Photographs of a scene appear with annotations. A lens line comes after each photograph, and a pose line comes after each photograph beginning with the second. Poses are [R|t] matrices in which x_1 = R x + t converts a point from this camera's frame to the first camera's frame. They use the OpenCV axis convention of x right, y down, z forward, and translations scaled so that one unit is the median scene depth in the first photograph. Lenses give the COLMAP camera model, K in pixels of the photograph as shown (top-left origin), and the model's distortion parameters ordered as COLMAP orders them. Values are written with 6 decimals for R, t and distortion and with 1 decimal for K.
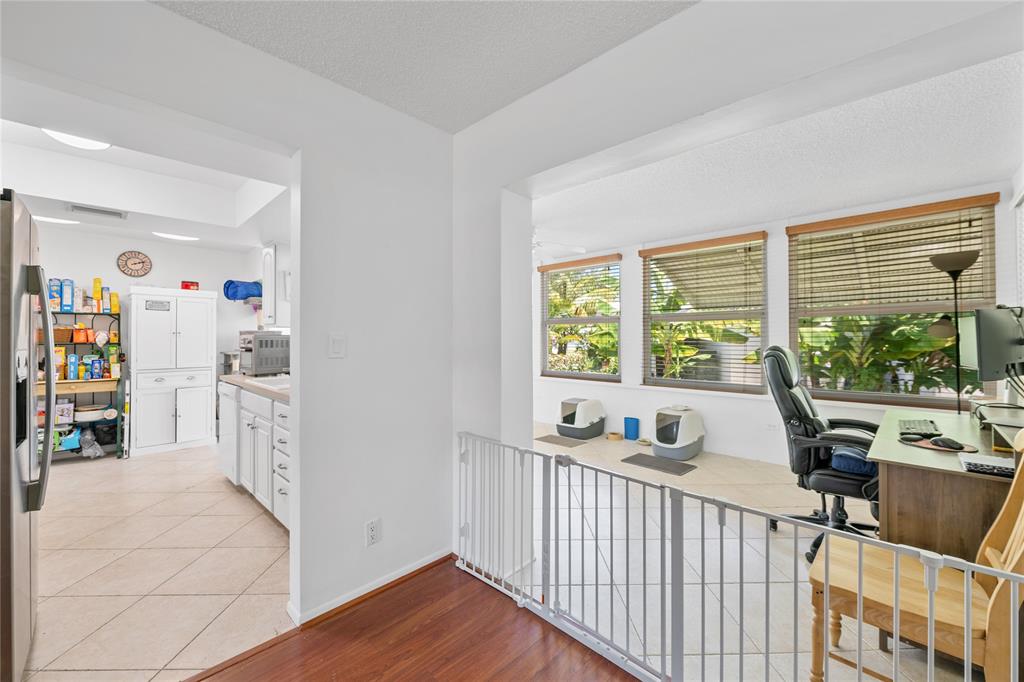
lens RADIAL K [[407.6, 0, 492.3], [0, 407.6, 337.9], [0, 0, 1]] dist [-0.001432, -0.000414]
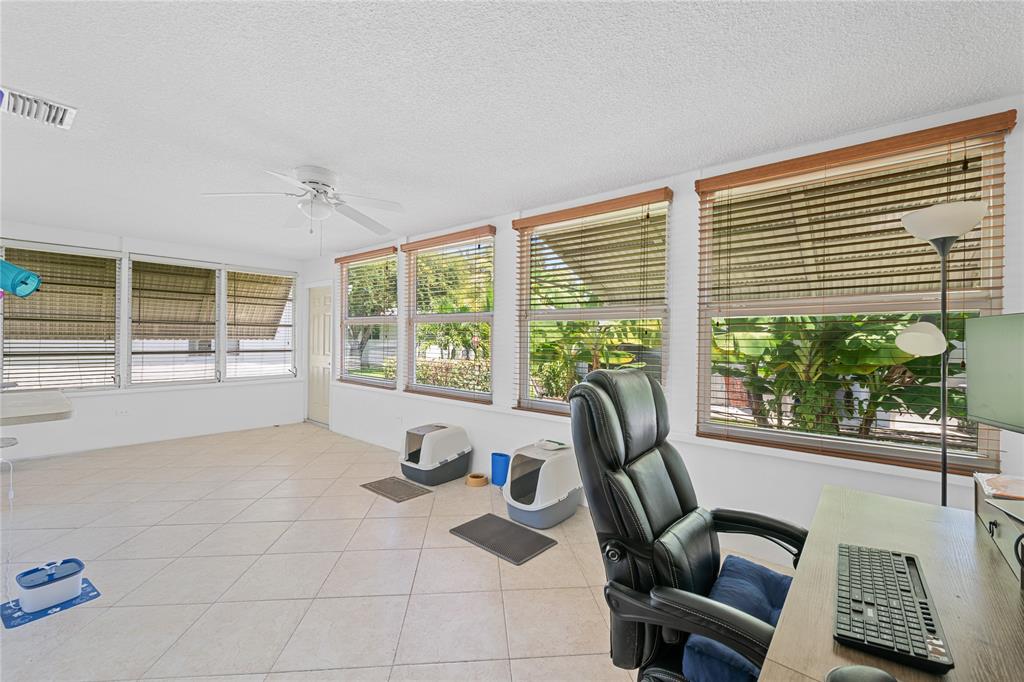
lens RADIAL K [[427.1, 0, 487.4], [0, 427.1, 344.6], [0, 0, 1]] dist [0.002000, 0.000449]
pose [[0.997234, 0.012193, 0.073317, 0.253860], [-0.013297, 0.999805, 0.014587, -0.007974], [-0.073124, -0.015522, 0.997202, 0.247780]]
